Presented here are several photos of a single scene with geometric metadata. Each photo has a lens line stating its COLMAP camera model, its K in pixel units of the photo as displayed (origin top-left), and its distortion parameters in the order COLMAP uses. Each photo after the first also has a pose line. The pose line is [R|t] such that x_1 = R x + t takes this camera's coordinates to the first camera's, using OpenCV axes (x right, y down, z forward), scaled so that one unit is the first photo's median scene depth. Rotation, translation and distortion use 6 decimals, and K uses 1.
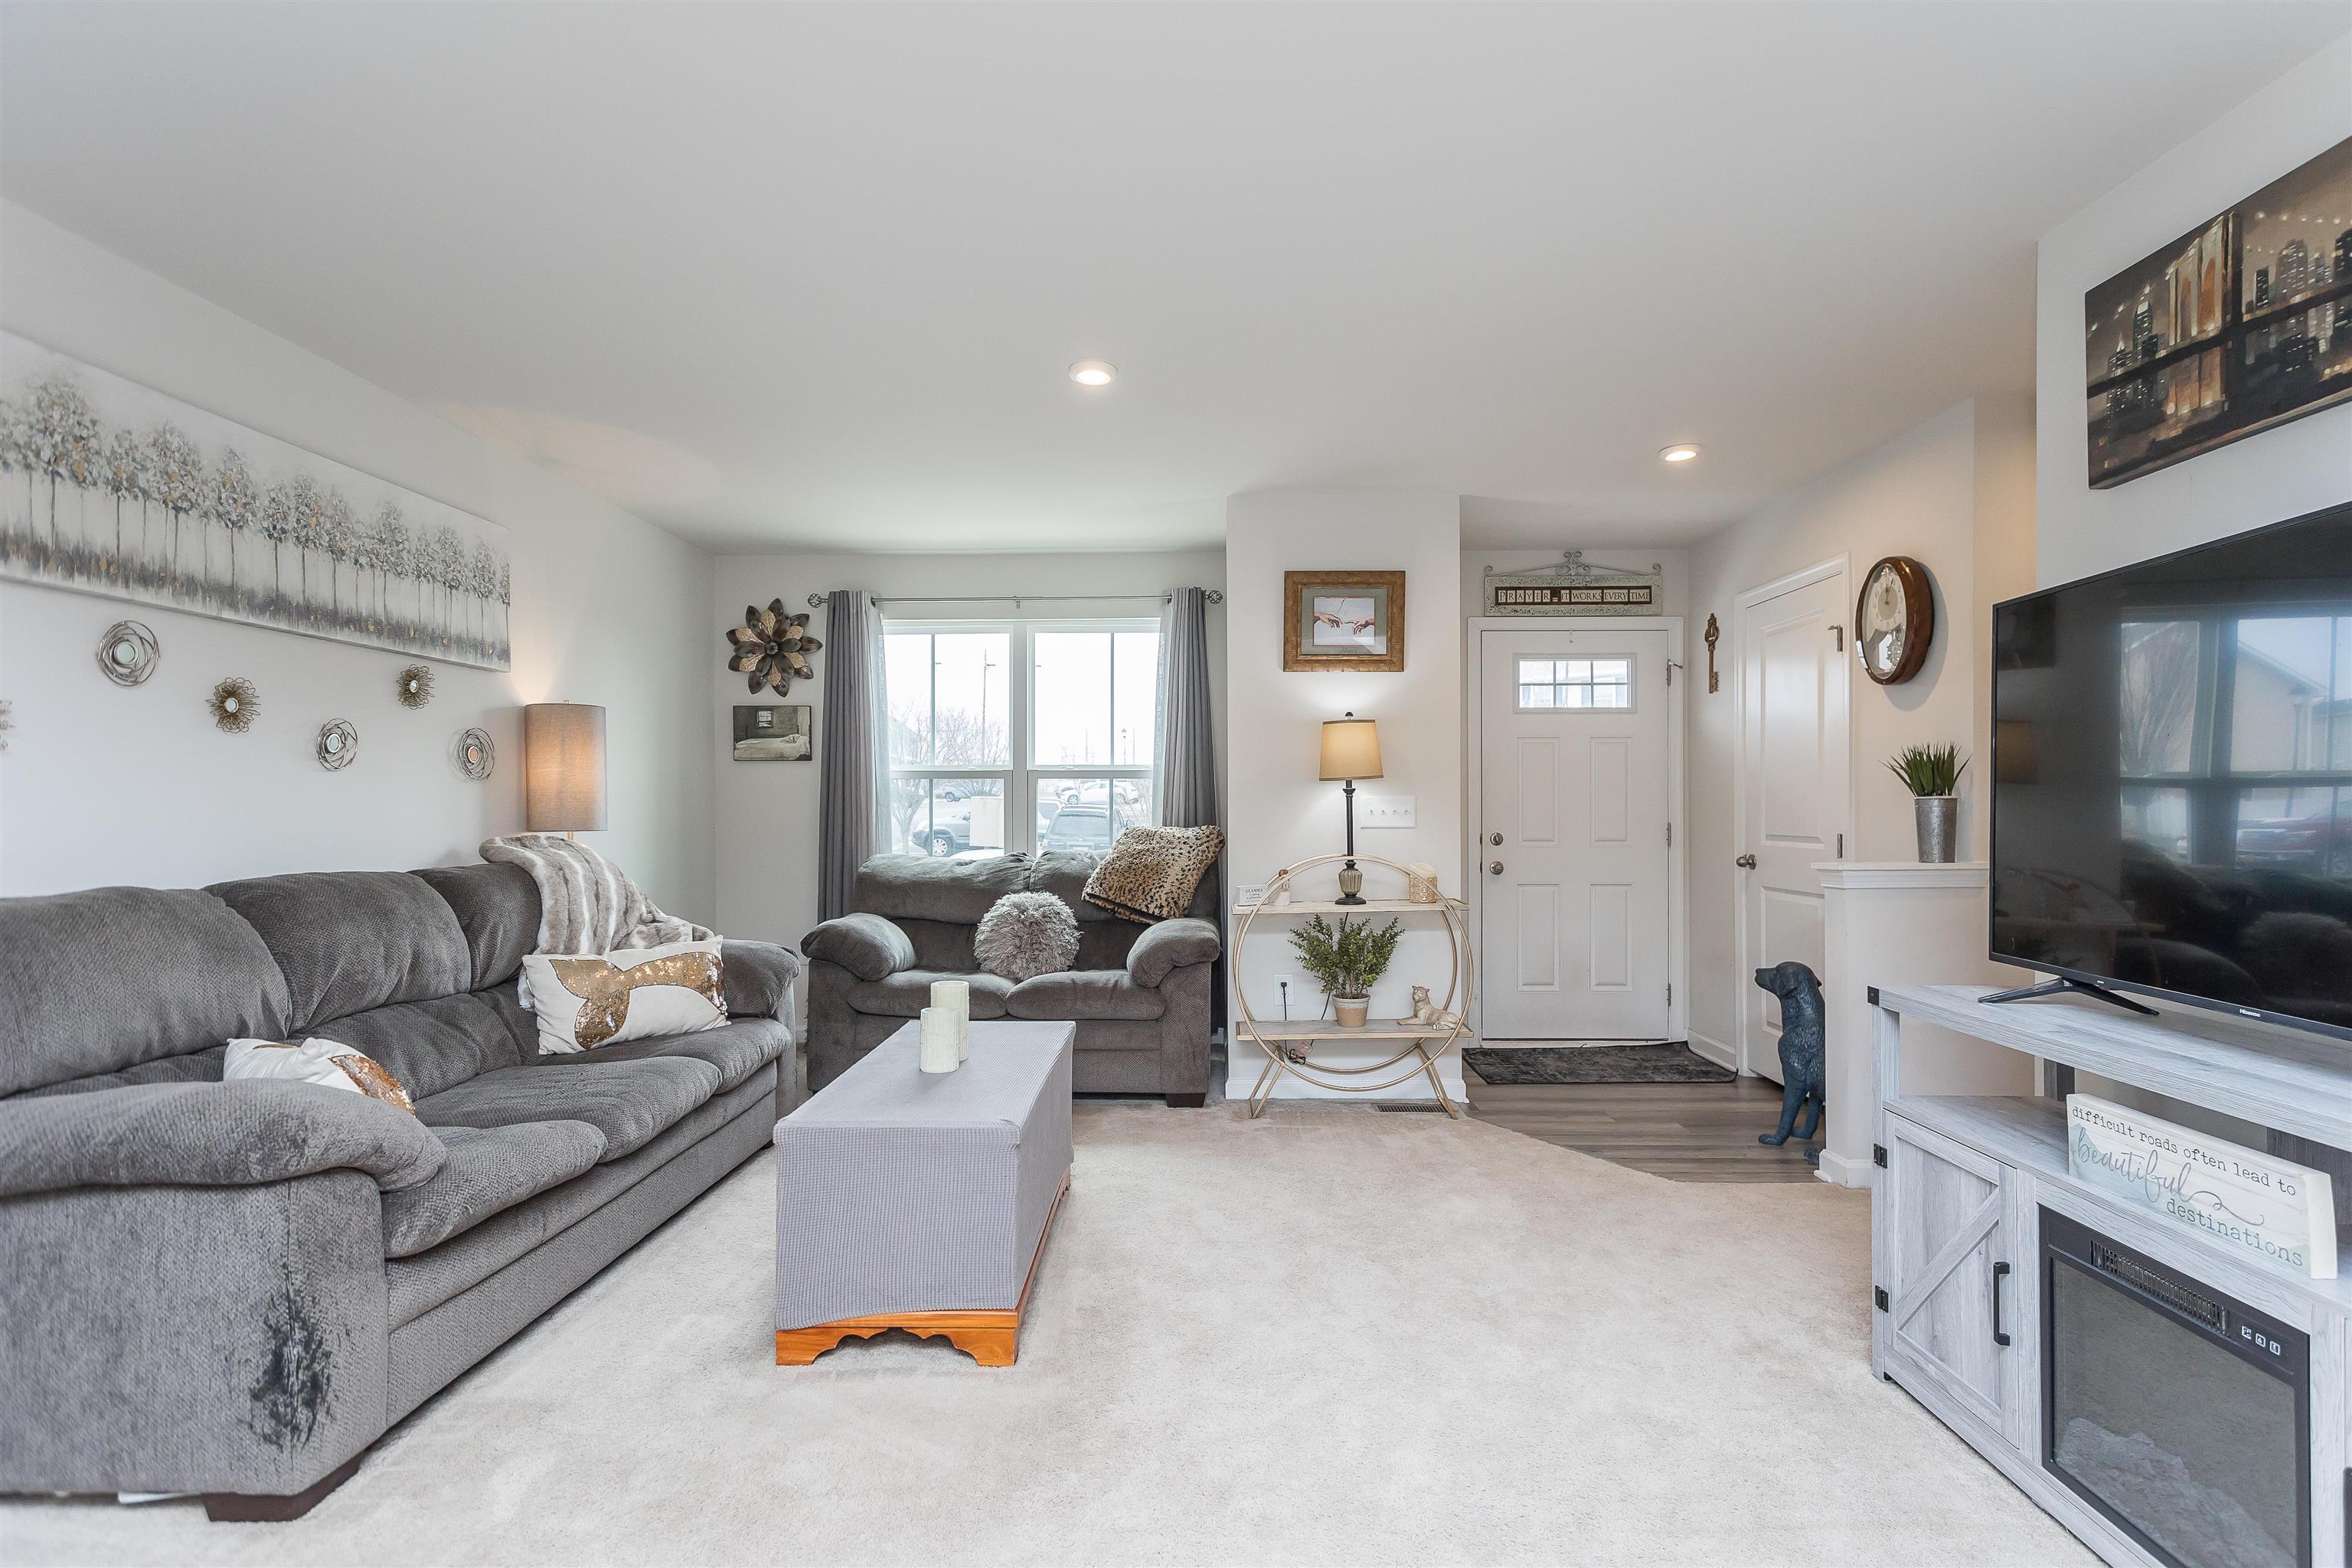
lens RADIAL K [[1124.3, 0, 1176.4], [0, 1124.3, 792.7], [0, 0, 1]] dist [0.003738, -0.000005]
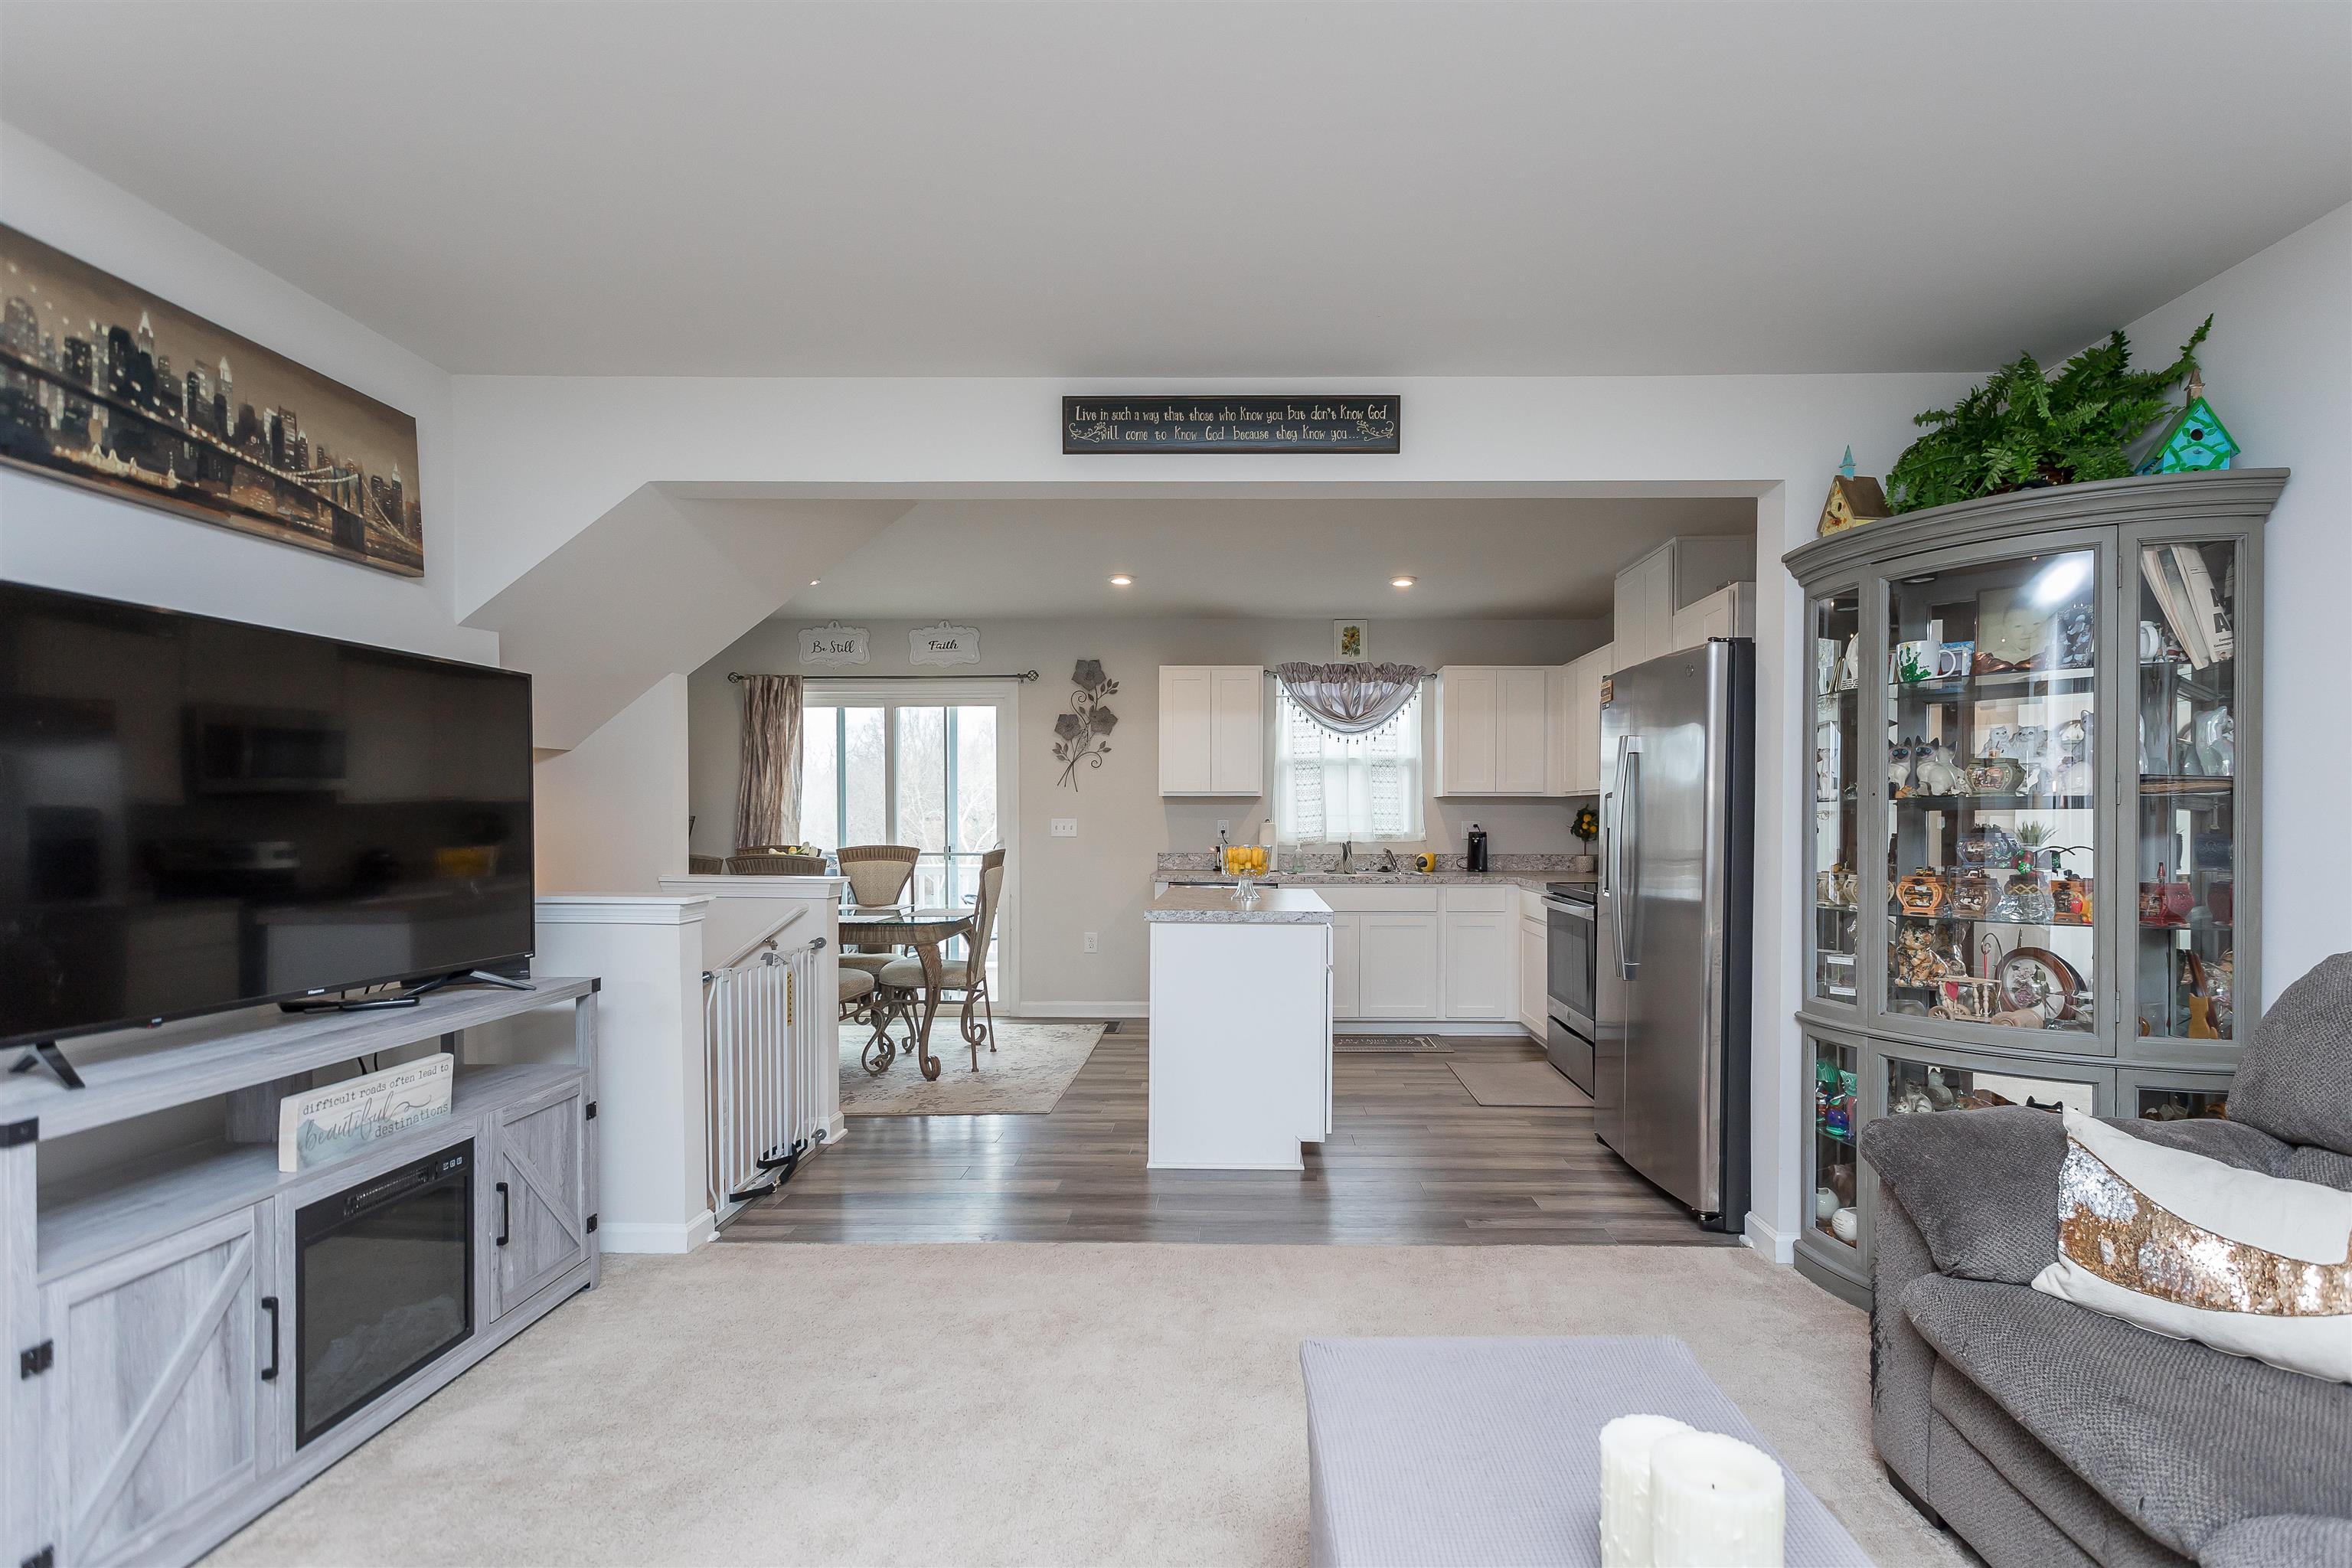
lens RADIAL K [[1123.8, 0, 1224.6], [0, 1123.8, 824.6], [0, 0, 1]] dist [0.016736, 0.000095]
pose [[-0.999845, 0.001013, -0.017567, -0.069352], [0.001096, 0.999988, -0.004694, 0.001366], [0.017562, -0.004713, -0.999835, 1.414977]]
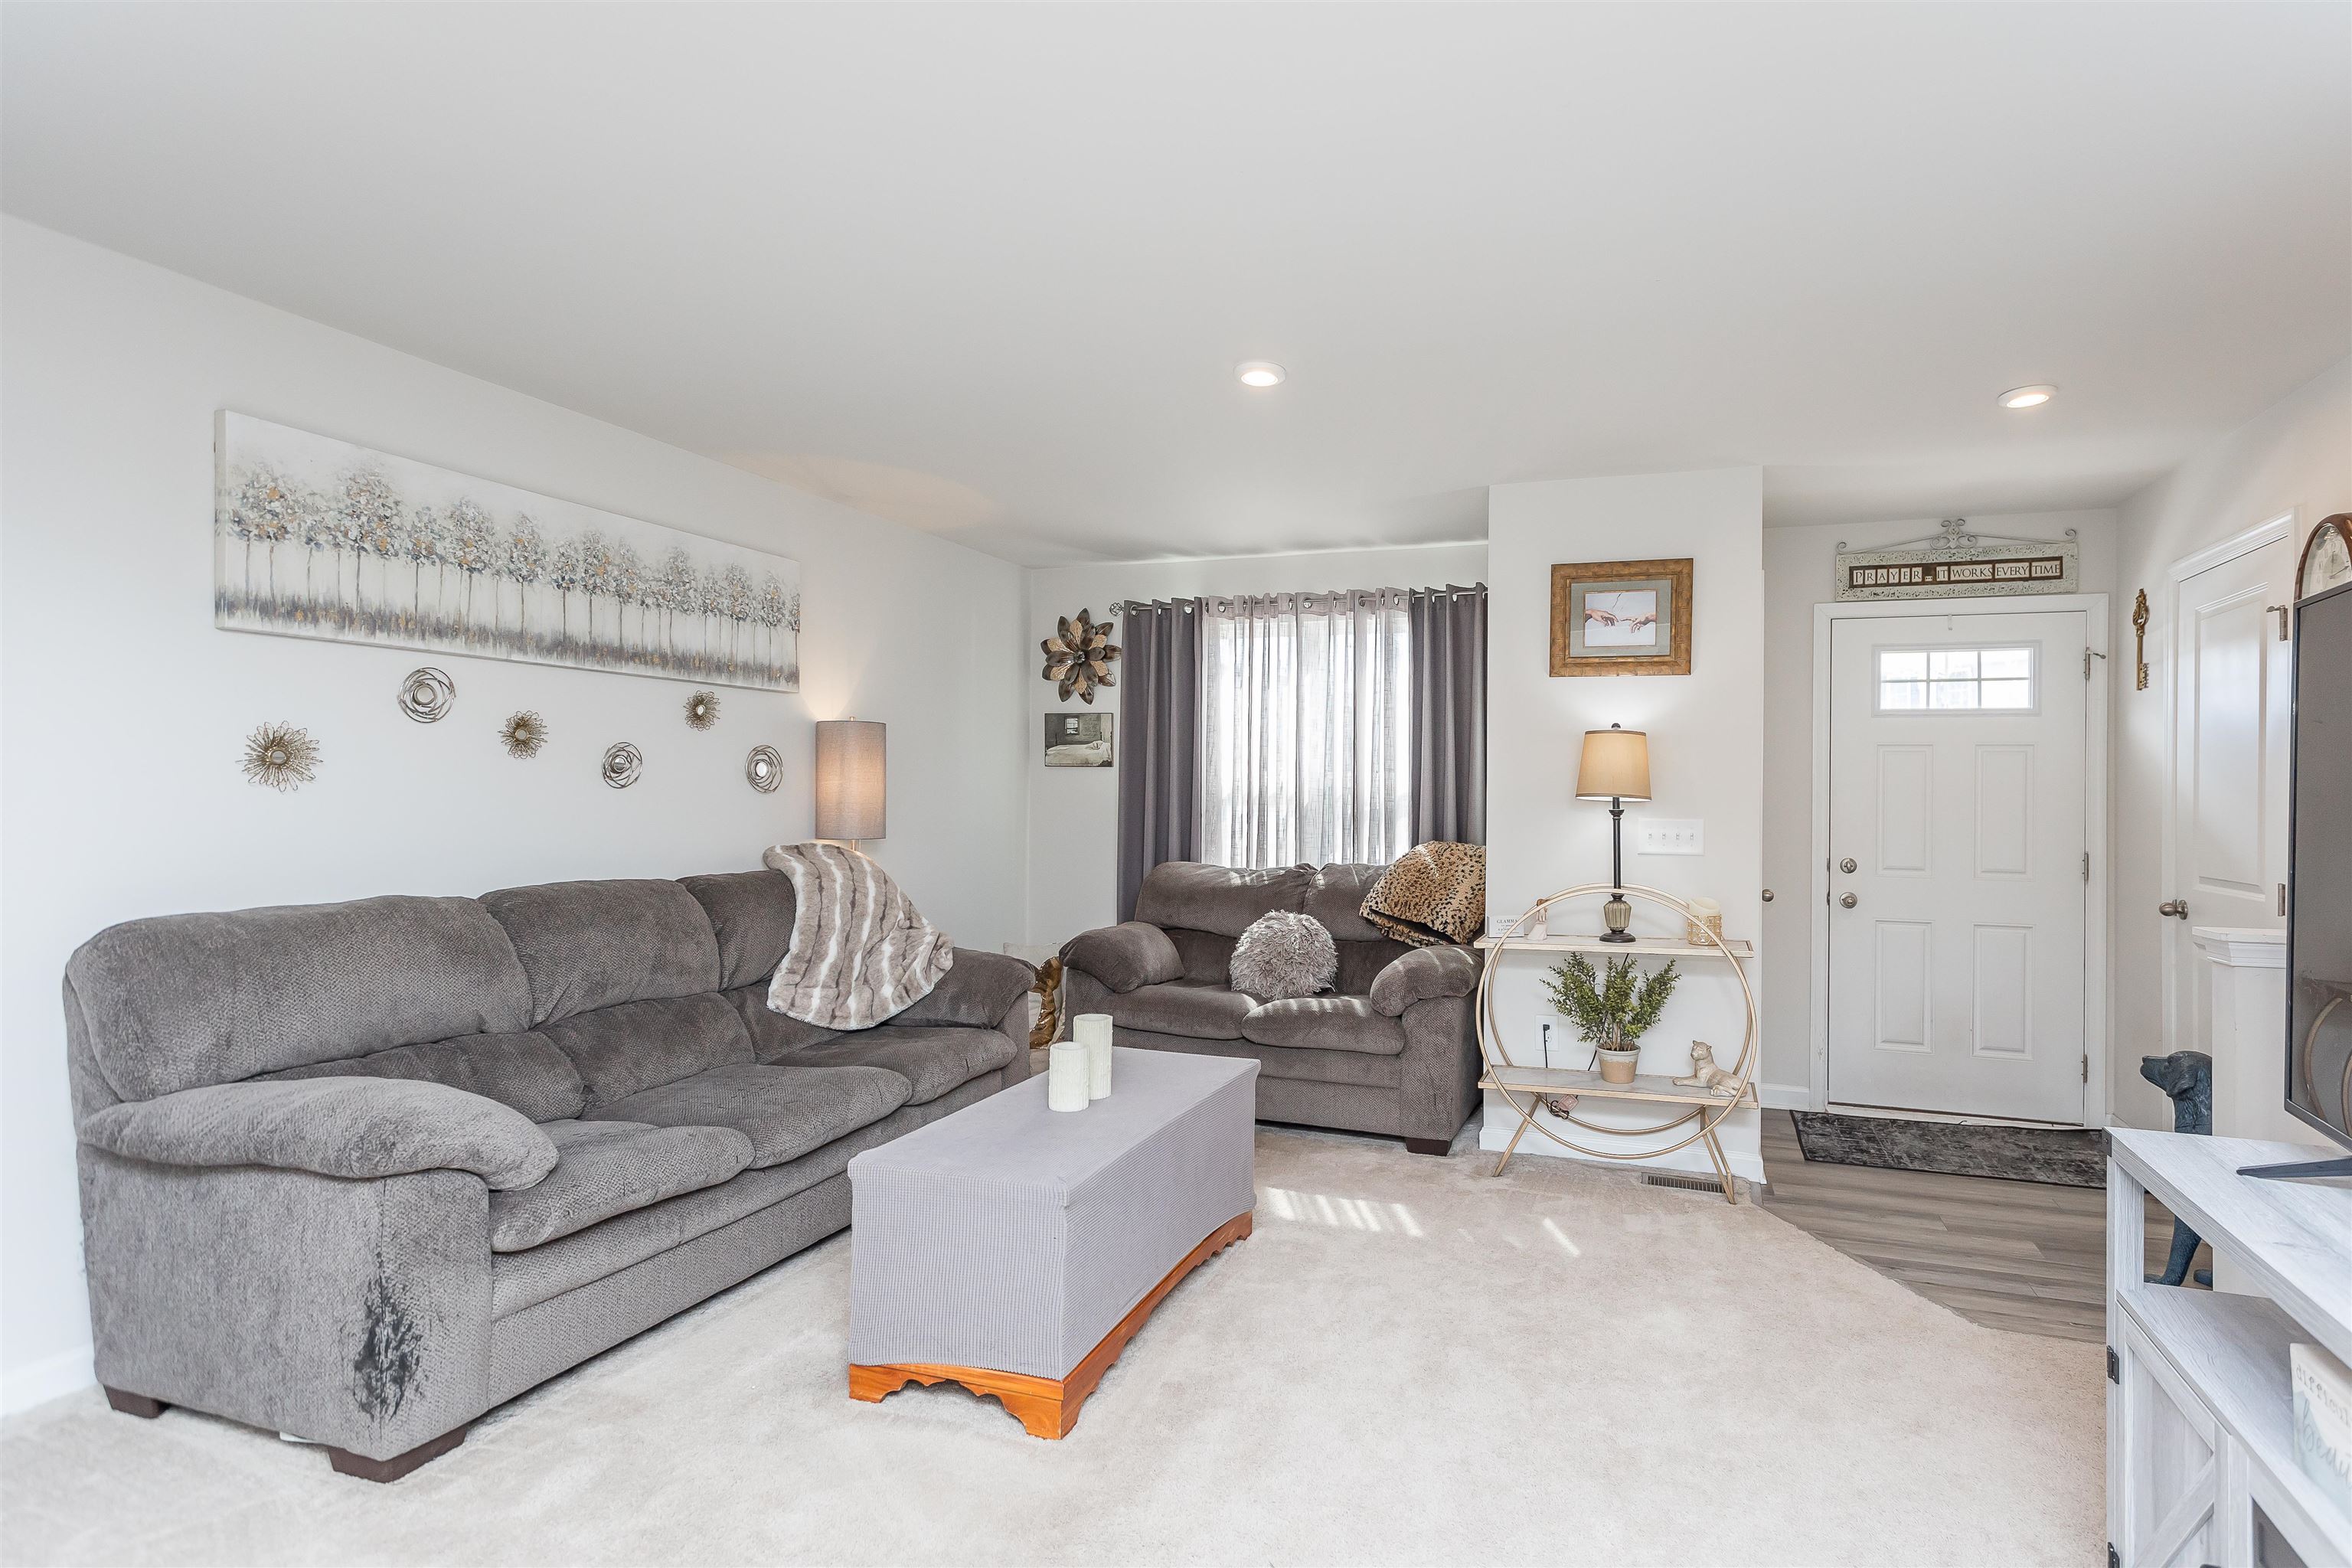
lens RADIAL K [[1151.5, 0, 1295.6], [0, 1151.5, 764.1], [0, 0, 1]] dist [0.002829, 0.002070]
pose [[0.956087, 0.005800, -0.293026, 0.276428], [-0.008959, 0.999915, -0.009439, -0.044711], [0.292946, 0.011650, 0.956058, 0.104067]]
